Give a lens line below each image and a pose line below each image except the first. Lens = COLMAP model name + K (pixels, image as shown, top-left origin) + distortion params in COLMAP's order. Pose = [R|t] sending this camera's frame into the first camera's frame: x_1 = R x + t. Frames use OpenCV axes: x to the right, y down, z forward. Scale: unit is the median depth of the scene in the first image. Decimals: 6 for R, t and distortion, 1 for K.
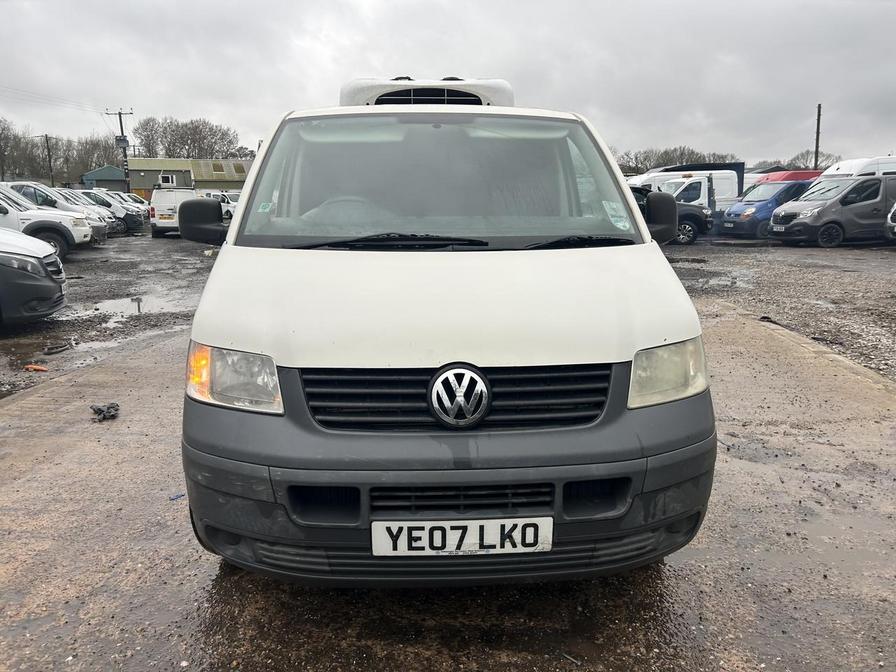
lens RADIAL K [[674.5, 0, 447.0], [0, 674.5, 330.3], [0, 0, 1]] dist [0.048637, -0.053075]
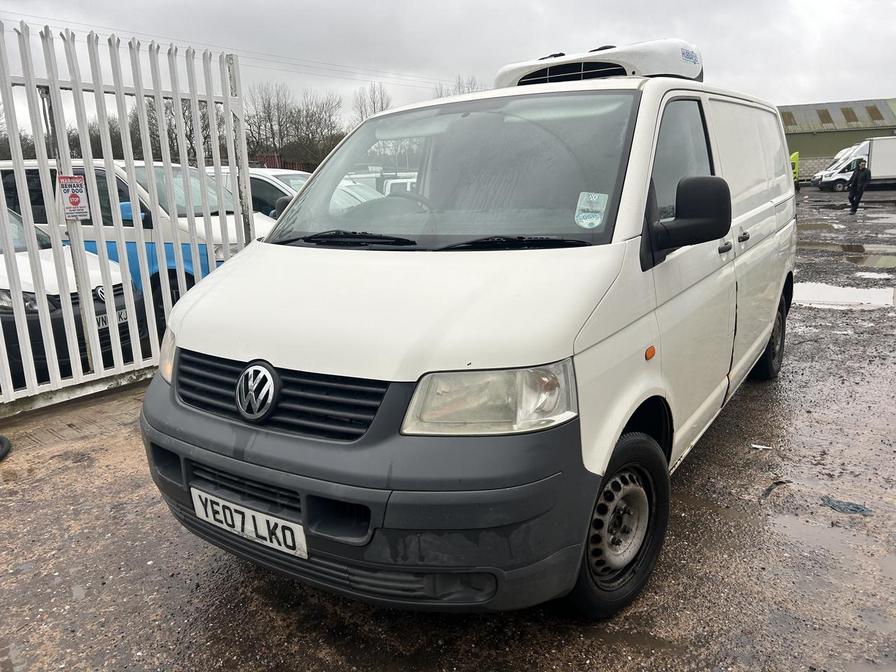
lens RADIAL K [[674.5, 0, 449.2], [0, 674.5, 342.4], [0, 0, 1]] dist [0.048637, -0.053075]
pose [[0.794458, 0.108871, -0.597482, 0.880319], [-0.079128, 0.993971, 0.075904, -0.082480], [0.602143, -0.013025, 0.798282, 0.338441]]
